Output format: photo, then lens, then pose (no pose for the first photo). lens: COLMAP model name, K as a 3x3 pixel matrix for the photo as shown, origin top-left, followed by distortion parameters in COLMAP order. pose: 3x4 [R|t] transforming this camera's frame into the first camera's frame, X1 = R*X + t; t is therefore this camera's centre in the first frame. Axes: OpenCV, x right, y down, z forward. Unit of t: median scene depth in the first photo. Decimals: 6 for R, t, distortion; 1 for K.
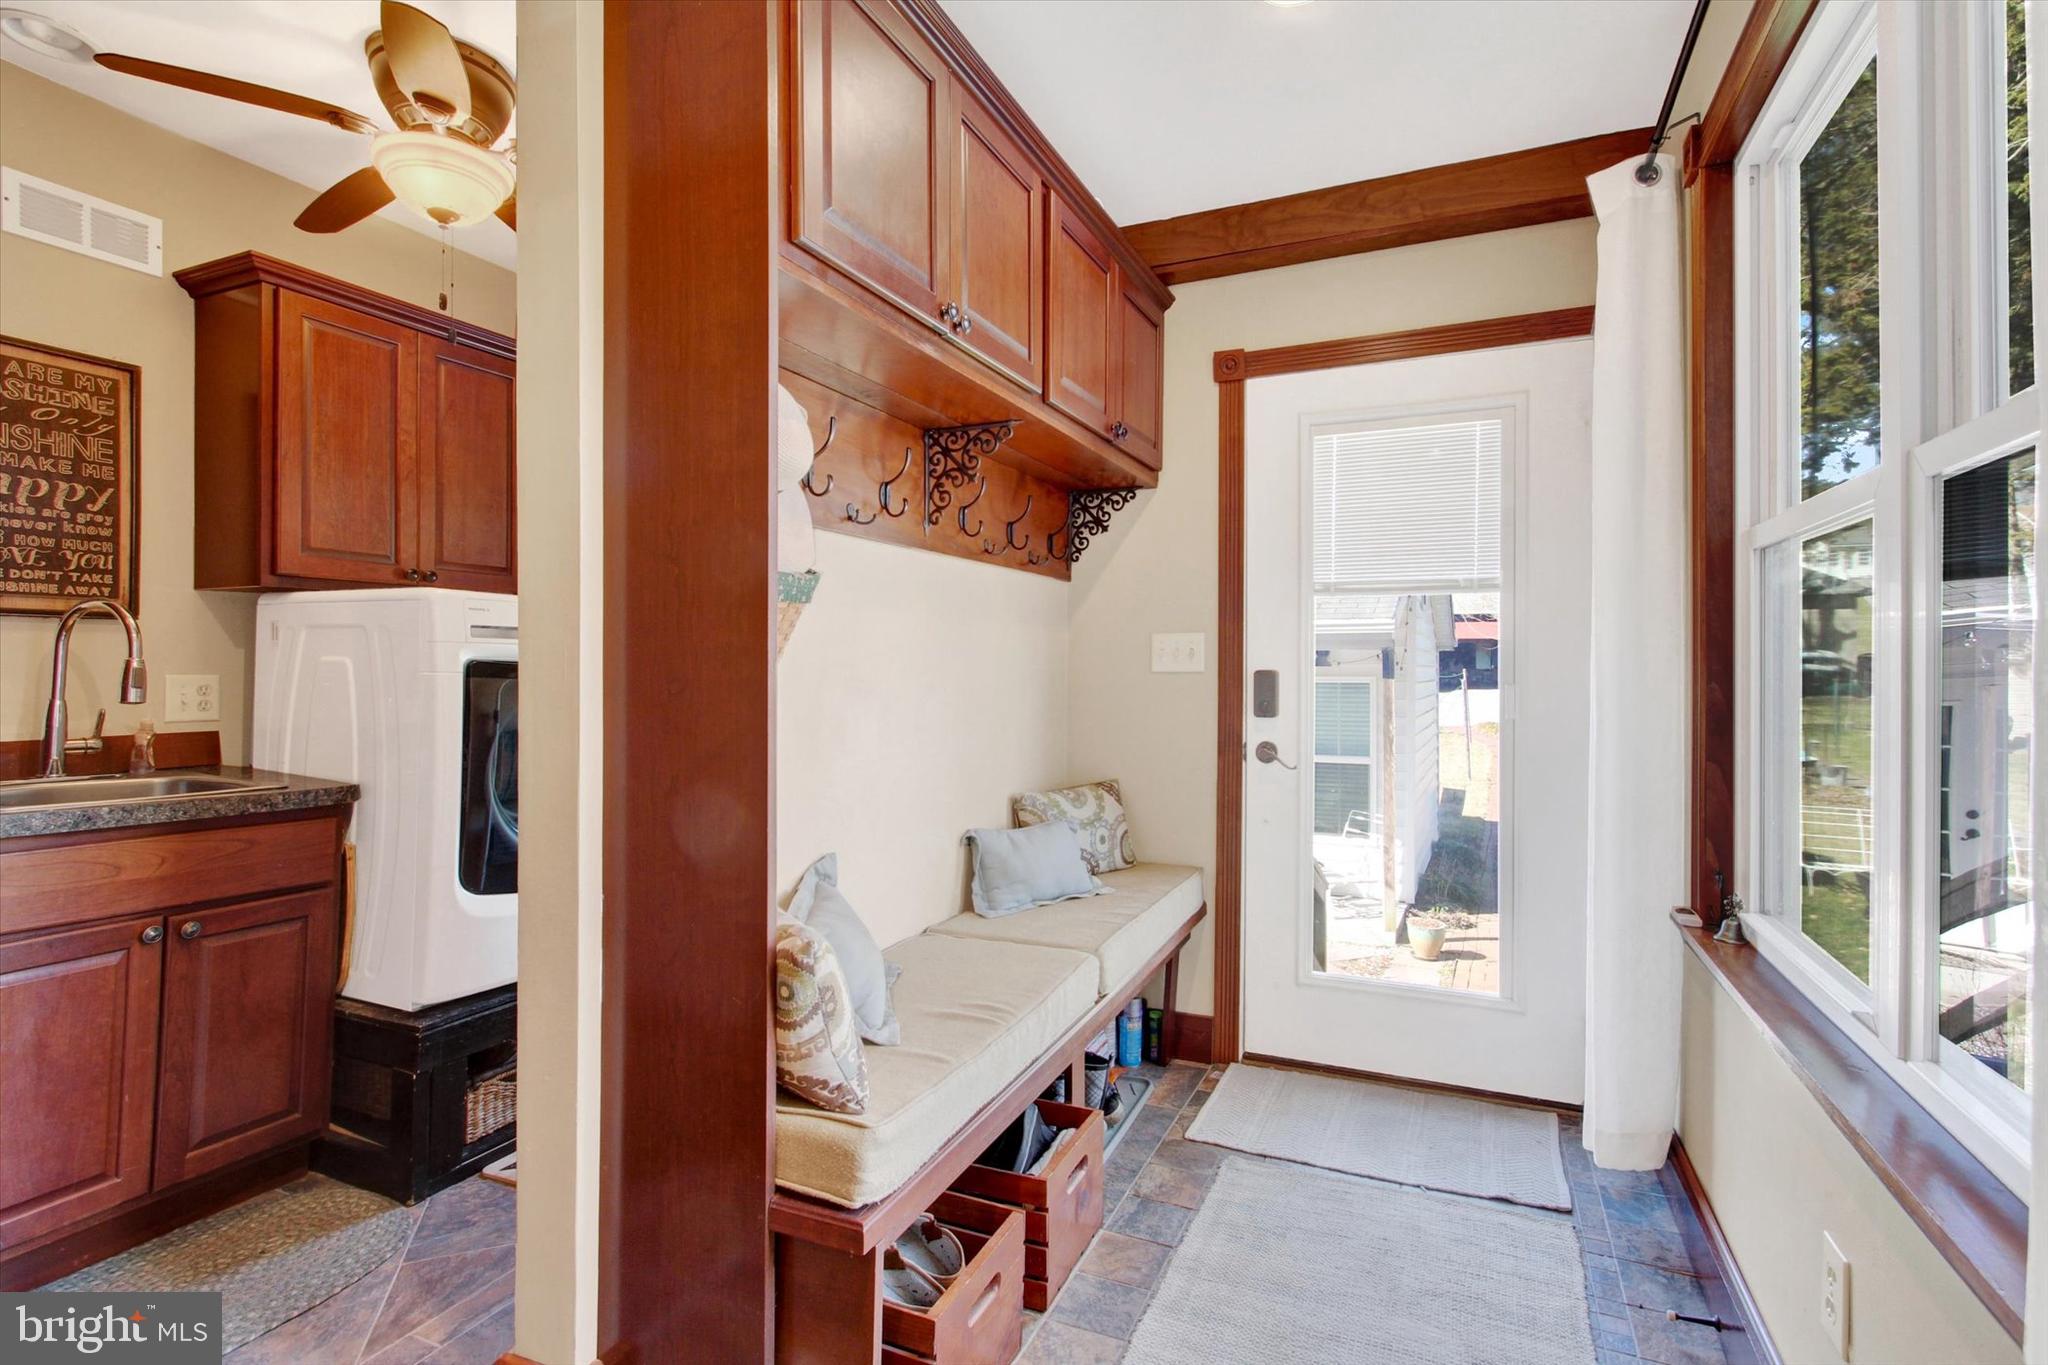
lens RADIAL K [[970.6, 0, 1016.6], [0, 970.6, 655.0], [0, 0, 1]] dist [-0.001727, -0.010455]
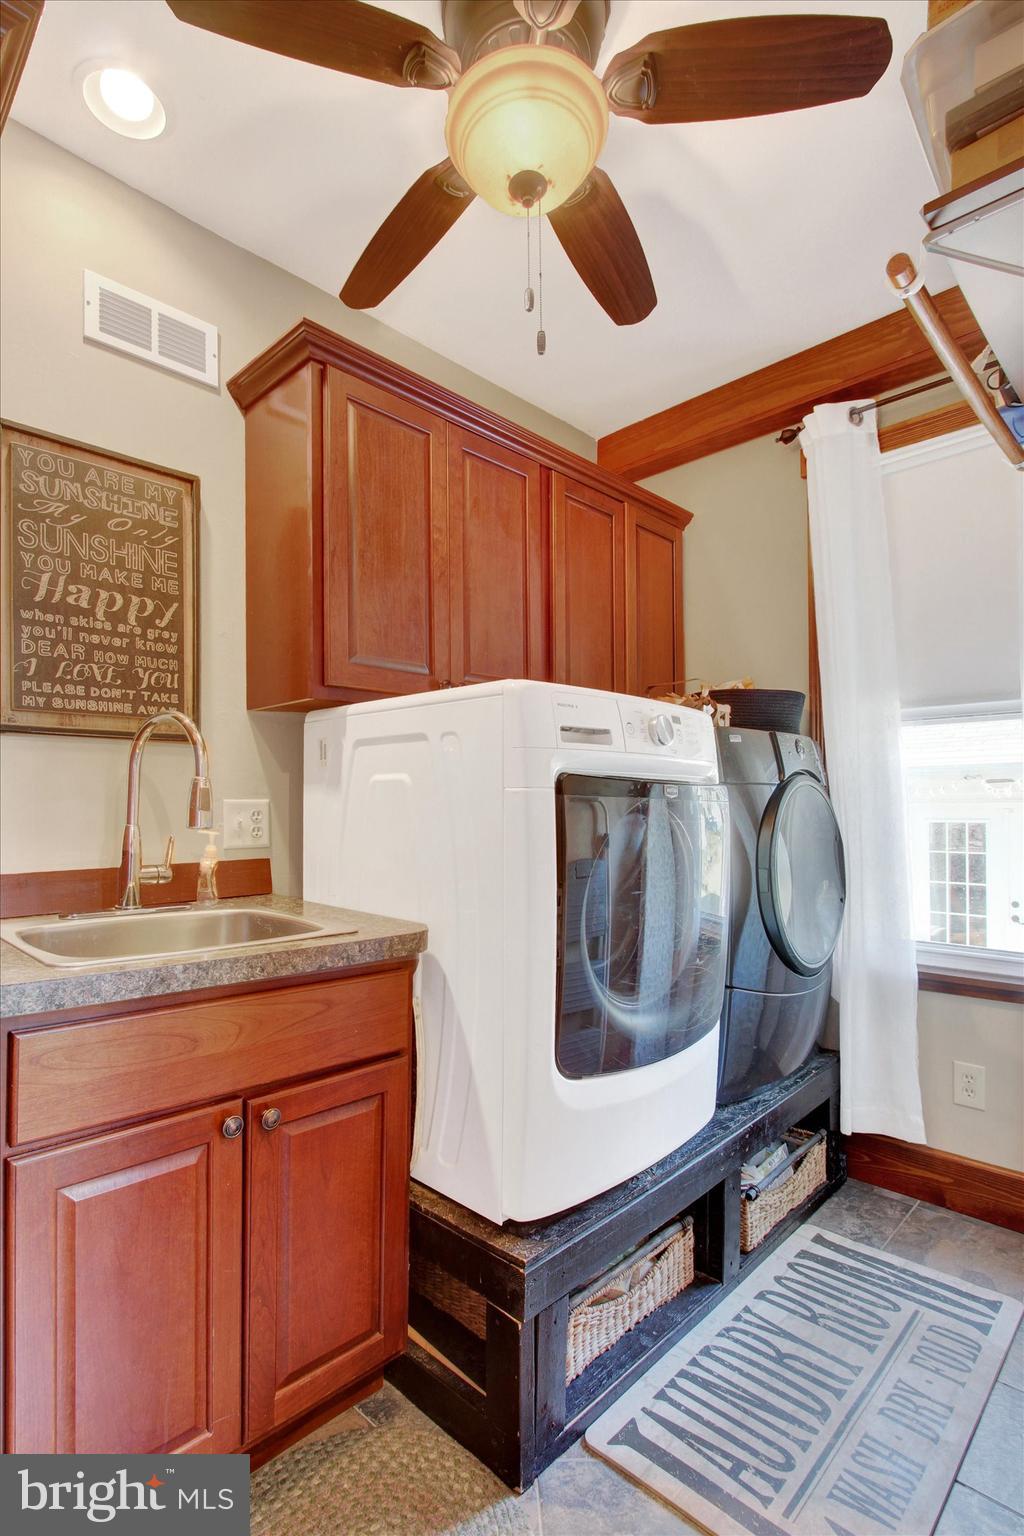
lens RADIAL K [[762.2, 0, 512.0], [0, 762.2, 797.9], [0, 0, 1]] dist [-0.058914, -0.000497]
pose [[0.946047, -0.012813, -0.323777, -0.403952], [0.014714, 0.999886, 0.003426, 0.022452], [0.323696, -0.008005, 0.946127, 0.417784]]
